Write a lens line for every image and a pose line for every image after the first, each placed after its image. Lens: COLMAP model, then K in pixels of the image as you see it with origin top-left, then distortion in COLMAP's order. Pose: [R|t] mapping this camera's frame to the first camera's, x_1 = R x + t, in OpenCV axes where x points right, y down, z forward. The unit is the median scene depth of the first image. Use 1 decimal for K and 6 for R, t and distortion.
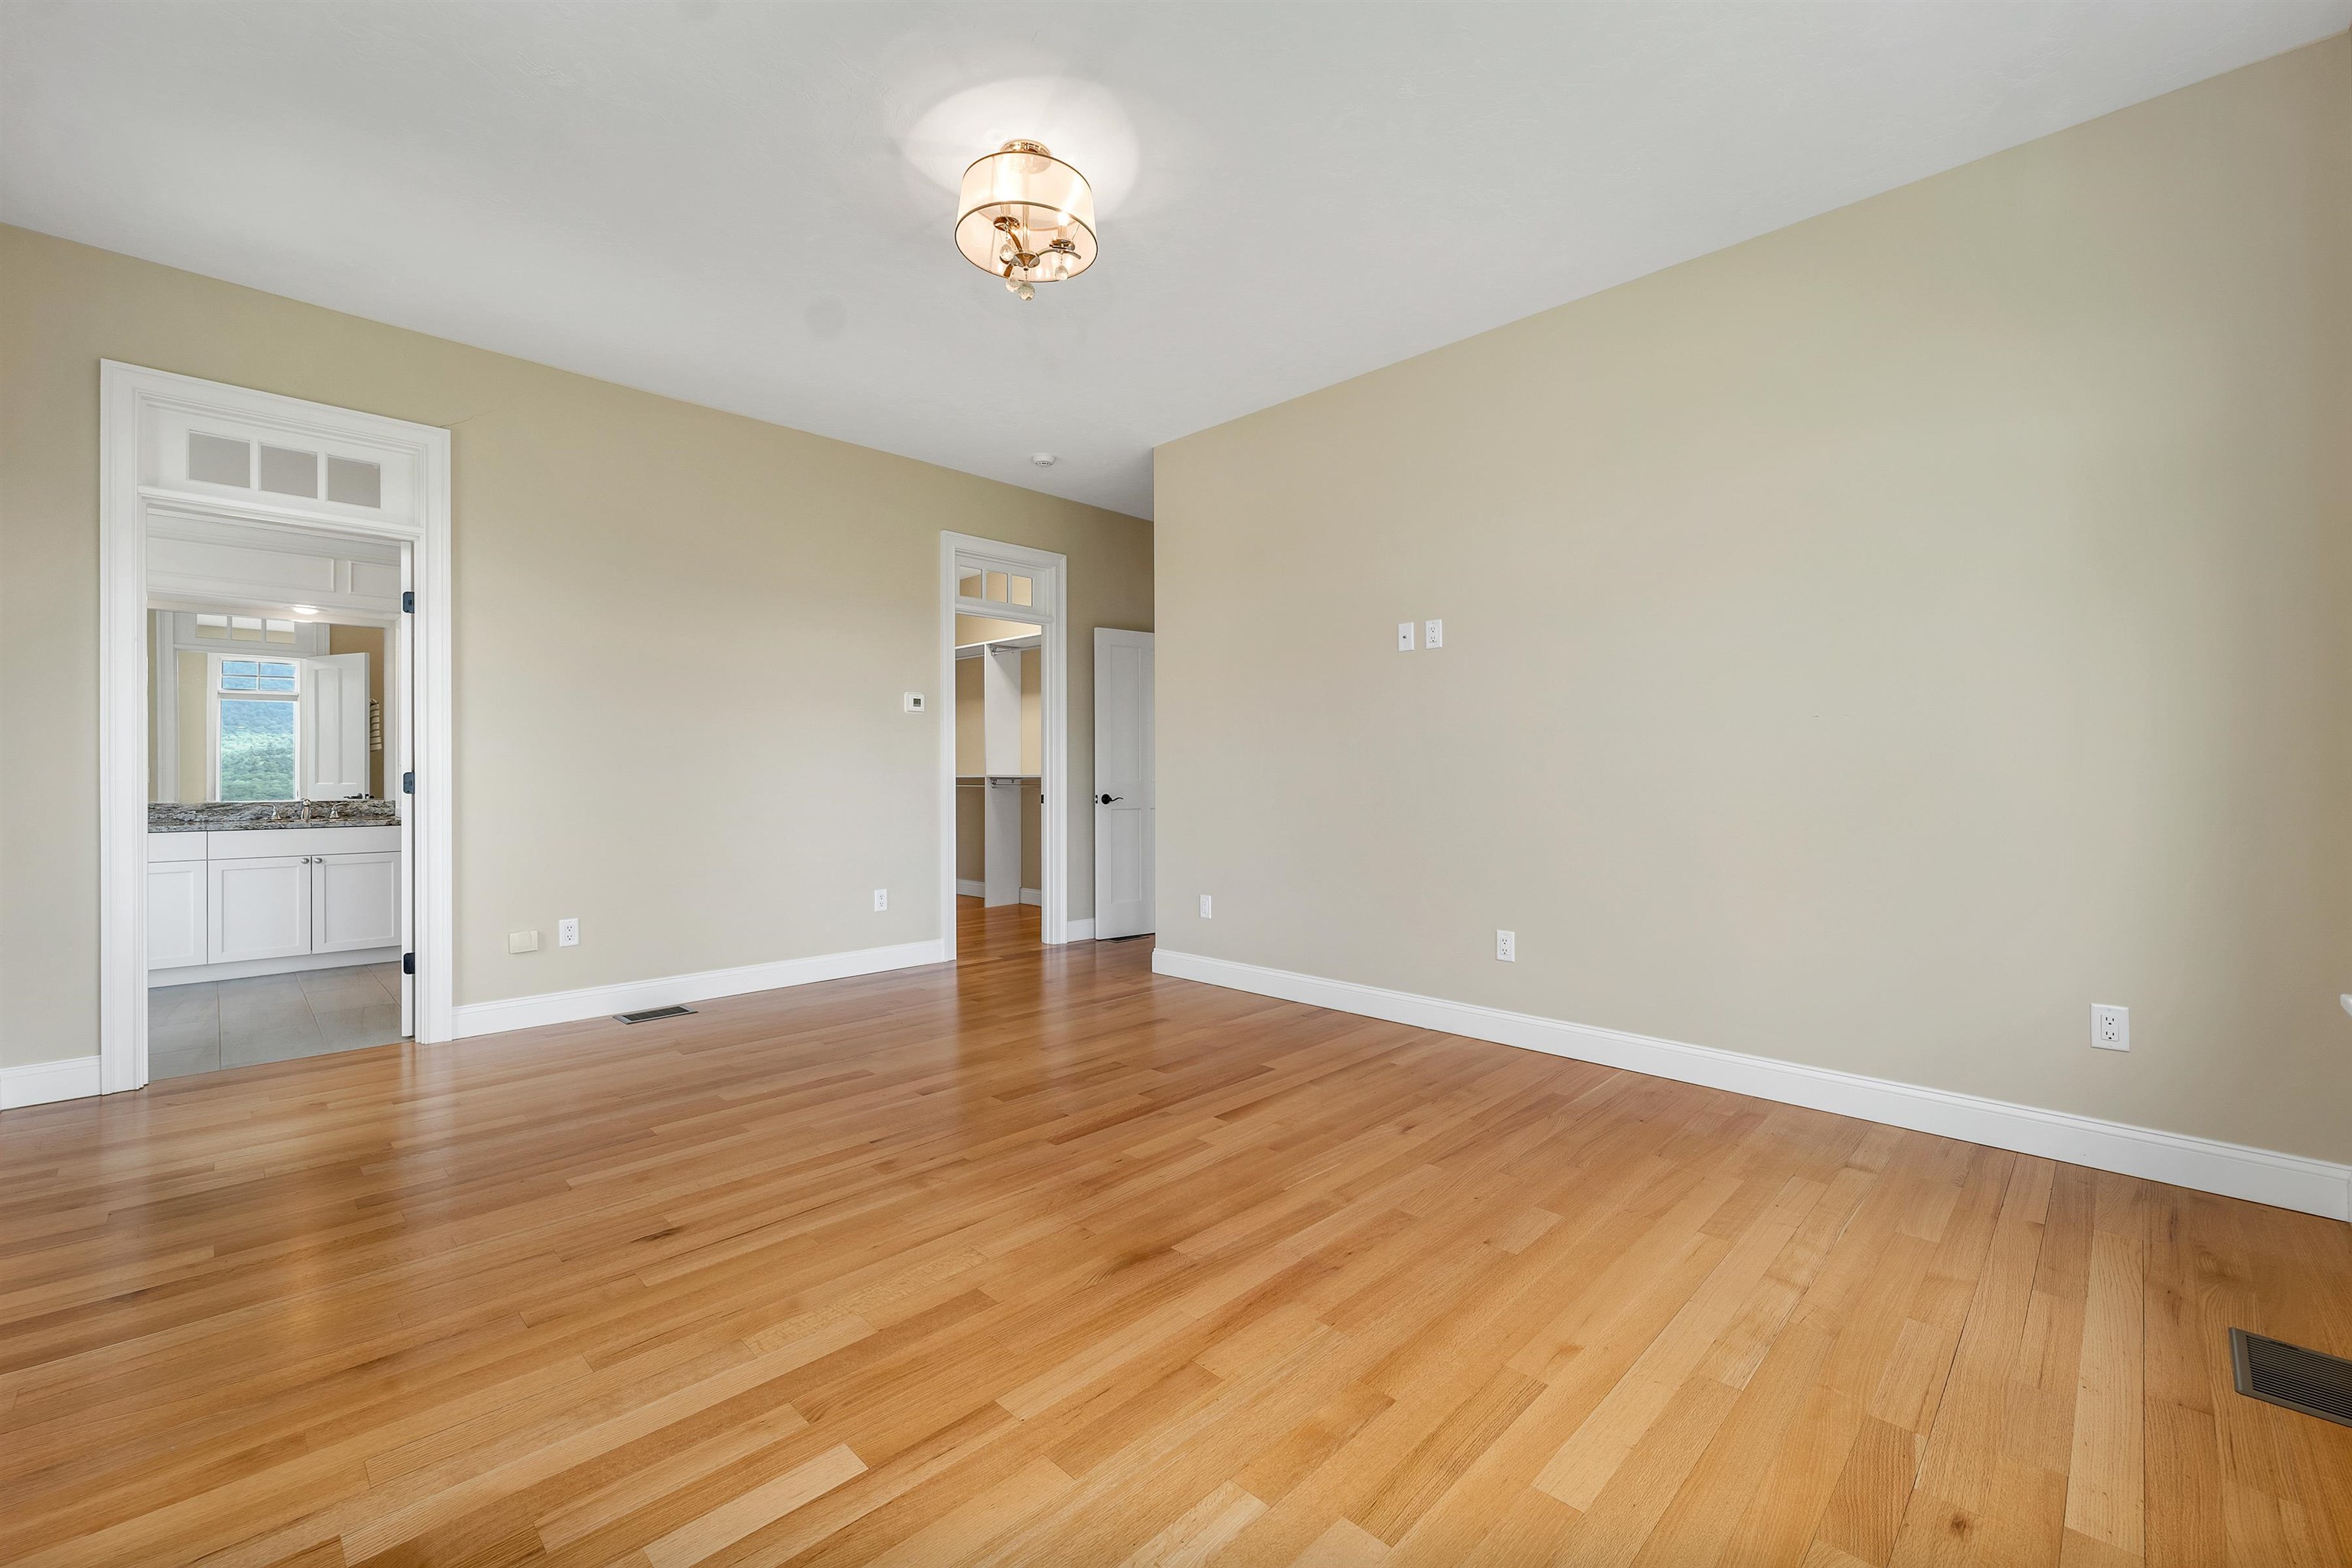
lens RADIAL K [[974.6, 0, 1156.8], [0, 974.6, 790.5], [0, 0, 1]] dist [0.016522, 0.000446]
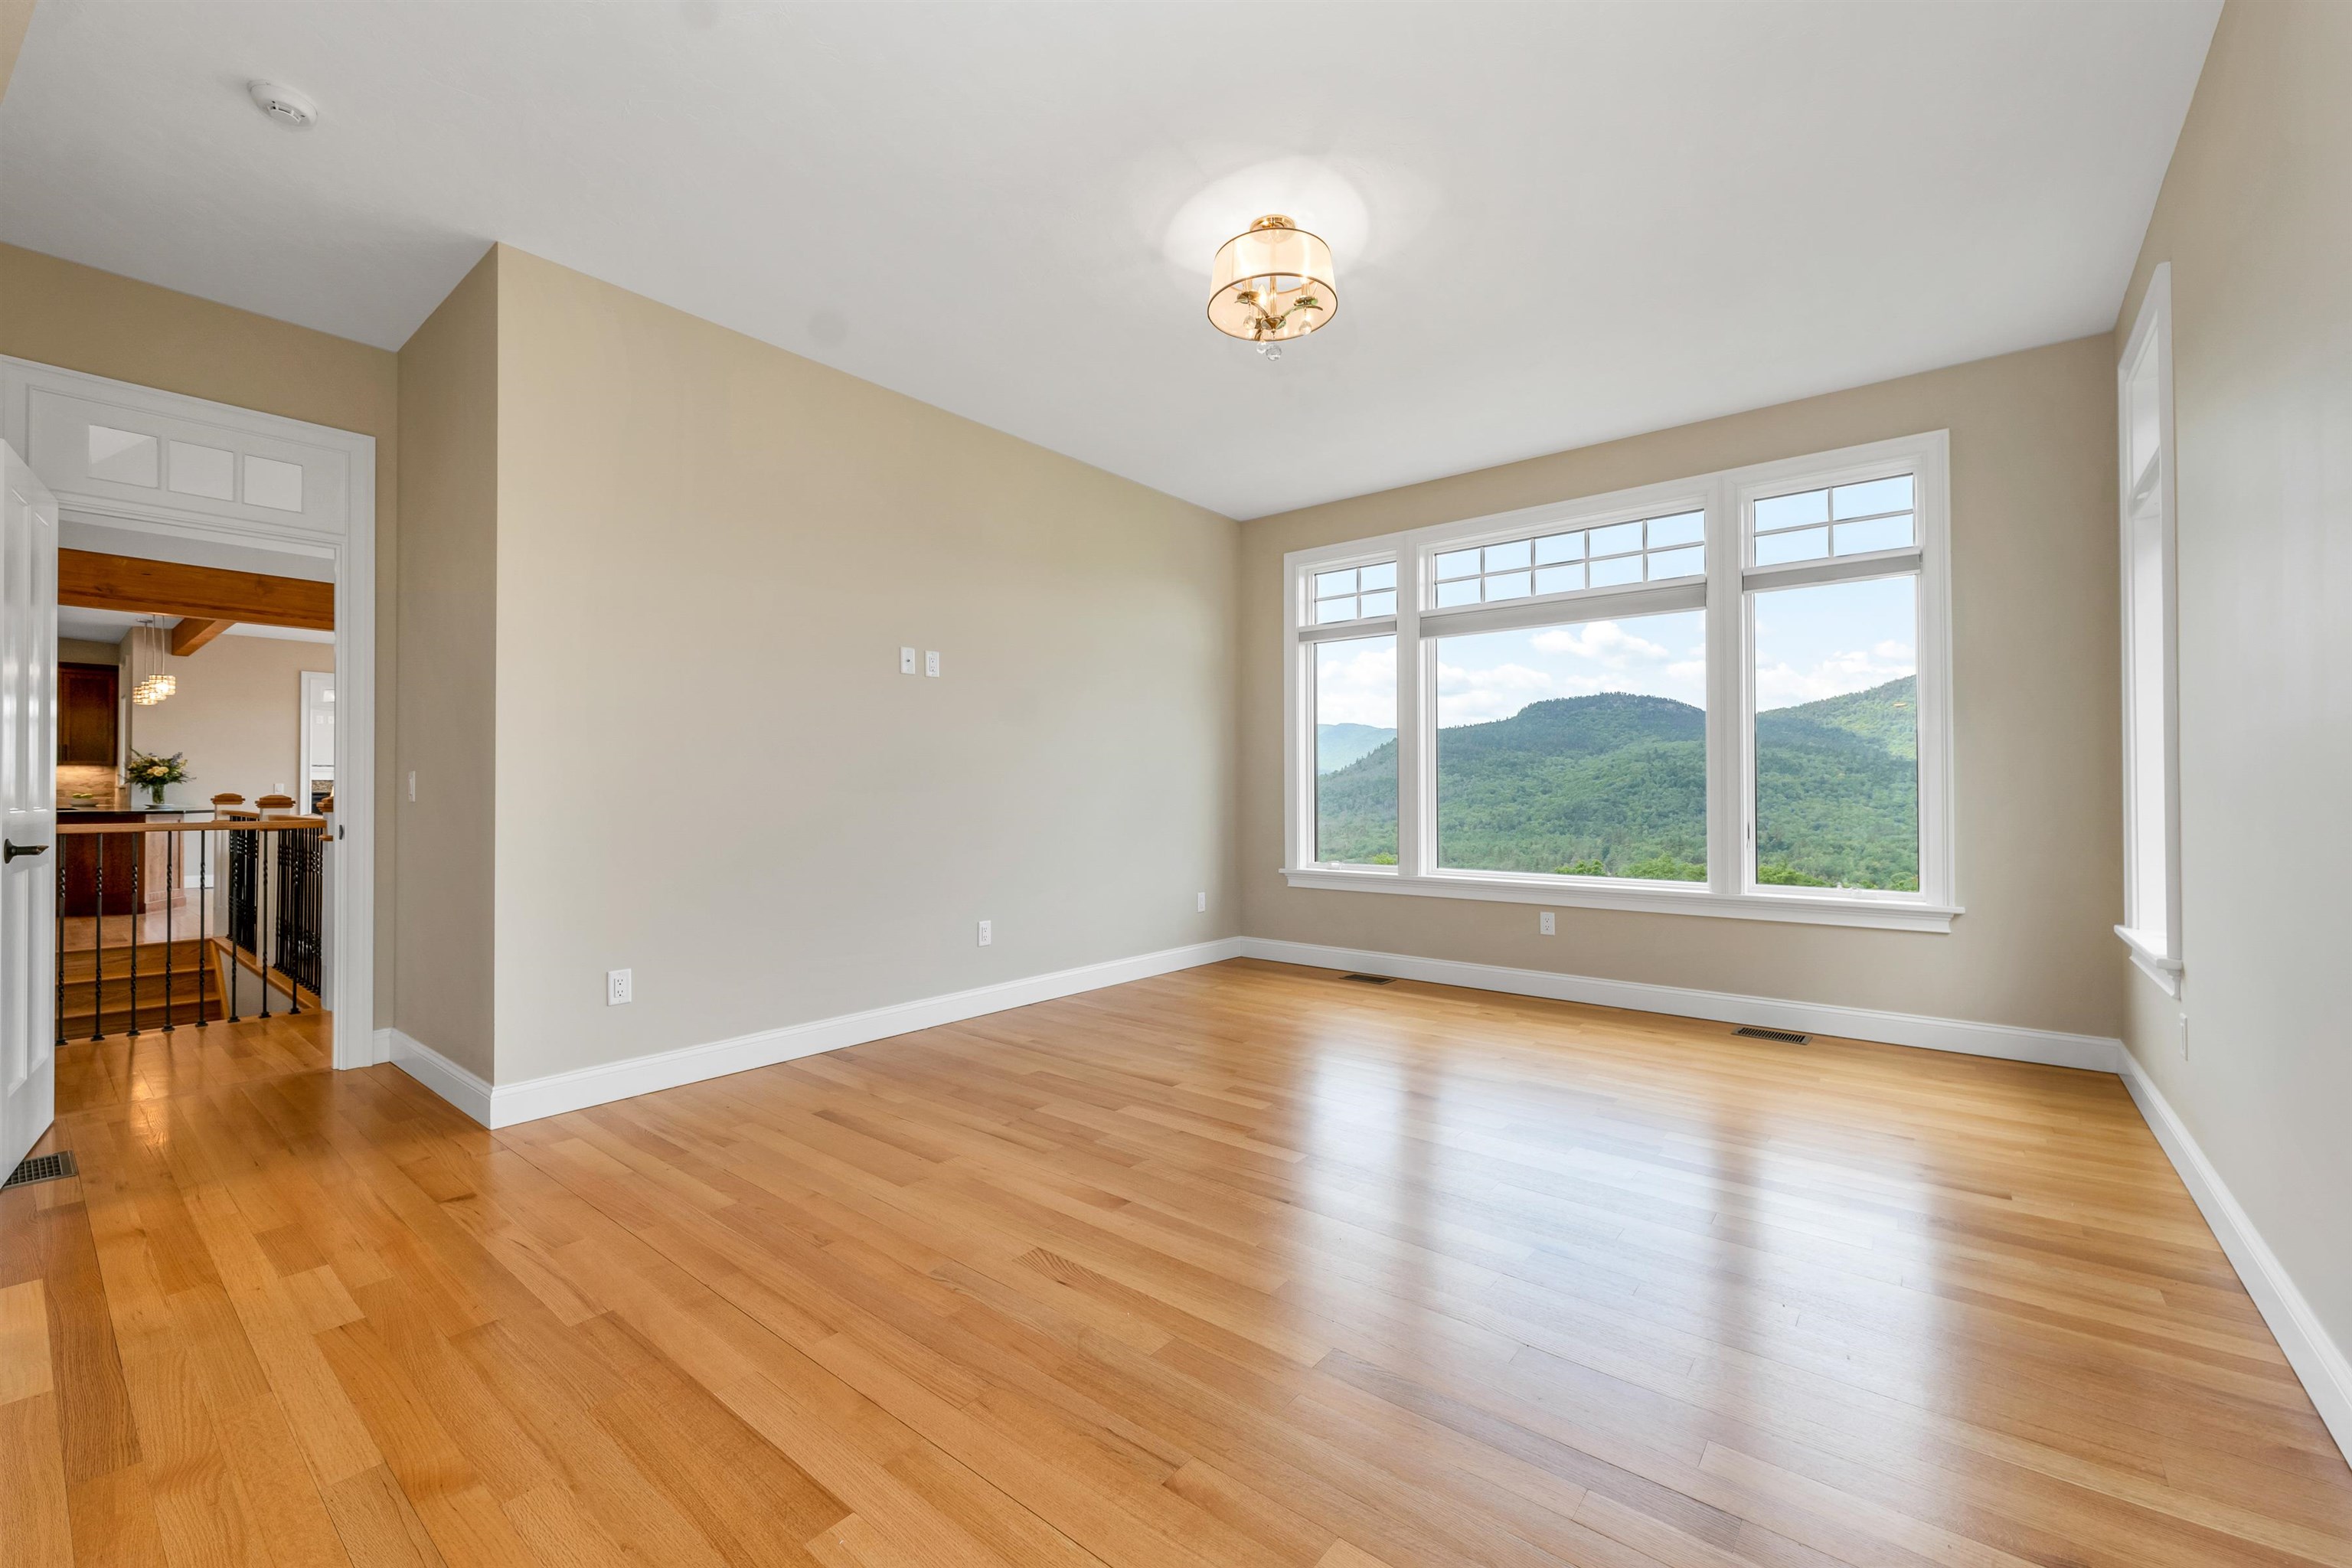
lens RADIAL K [[974.6, 0, 1192.2], [0, 974.6, 787.6], [0, 0, 1]] dist [0.016522, 0.000446]
pose [[-0.138197, 0.007041, 0.990380, -0.900216], [0.014618, 0.999880, -0.005068, -0.013008], [-0.990297, 0.013777, -0.138283, 0.927122]]
